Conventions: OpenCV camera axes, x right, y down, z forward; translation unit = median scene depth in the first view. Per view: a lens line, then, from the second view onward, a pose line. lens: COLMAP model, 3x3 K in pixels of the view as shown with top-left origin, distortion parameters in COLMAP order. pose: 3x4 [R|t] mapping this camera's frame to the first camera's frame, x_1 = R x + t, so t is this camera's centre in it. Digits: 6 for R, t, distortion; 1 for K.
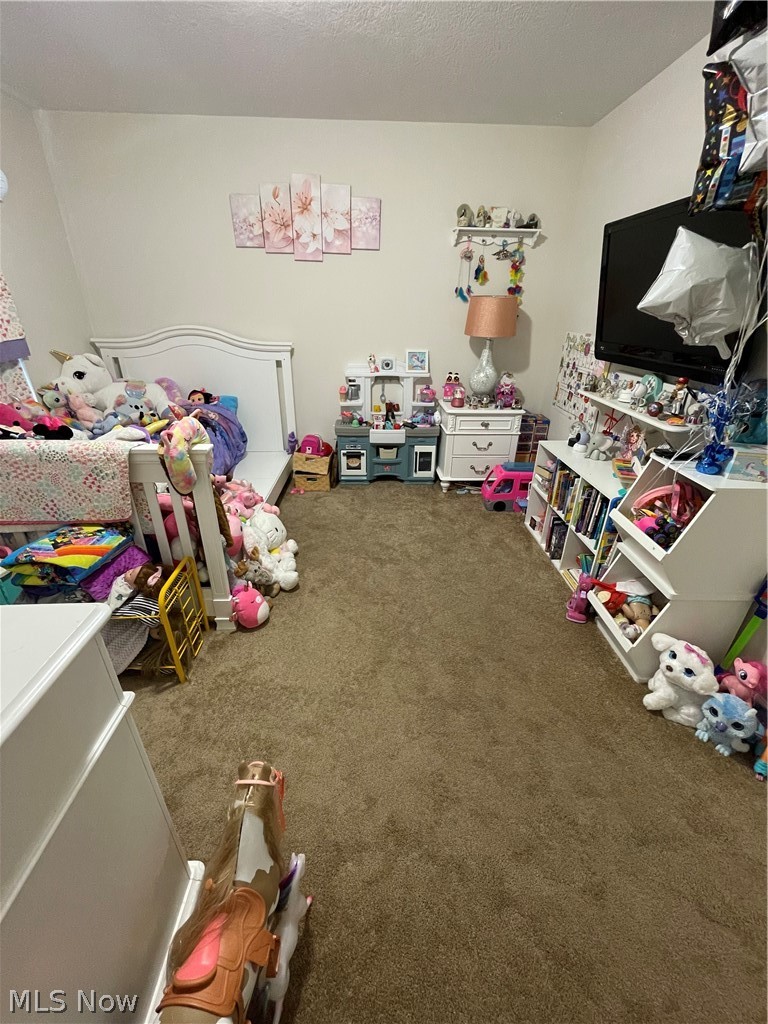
lens RADIAL K [[414.8, 0, 381.5], [0, 414.8, 513.3], [0, 0, 1]] dist [-0.001835, -0.000976]
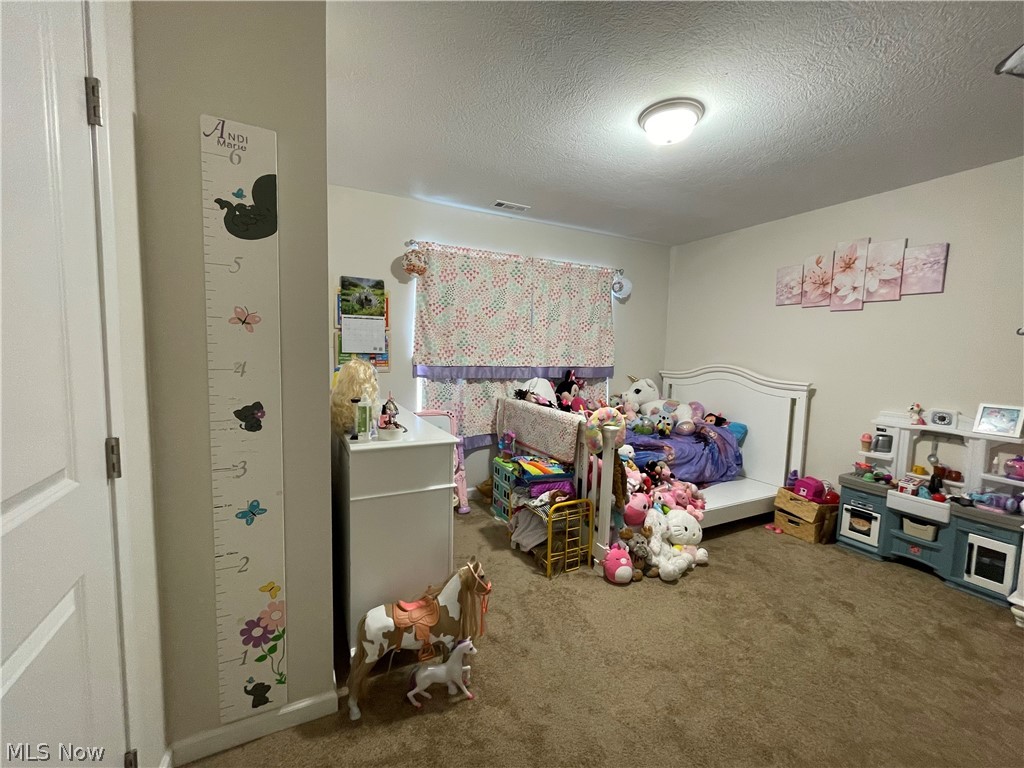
lens RADIAL K [[414.8, 0, 511.8], [0, 414.8, 385.1], [0, 0, 1]] dist [-0.001835, -0.000976]
pose [[0.423449, 0.073405, -0.902941, 0.365066], [-0.420950, 0.898518, -0.124366, 0.019865], [0.802179, 0.432756, 0.411376, 0.010455]]
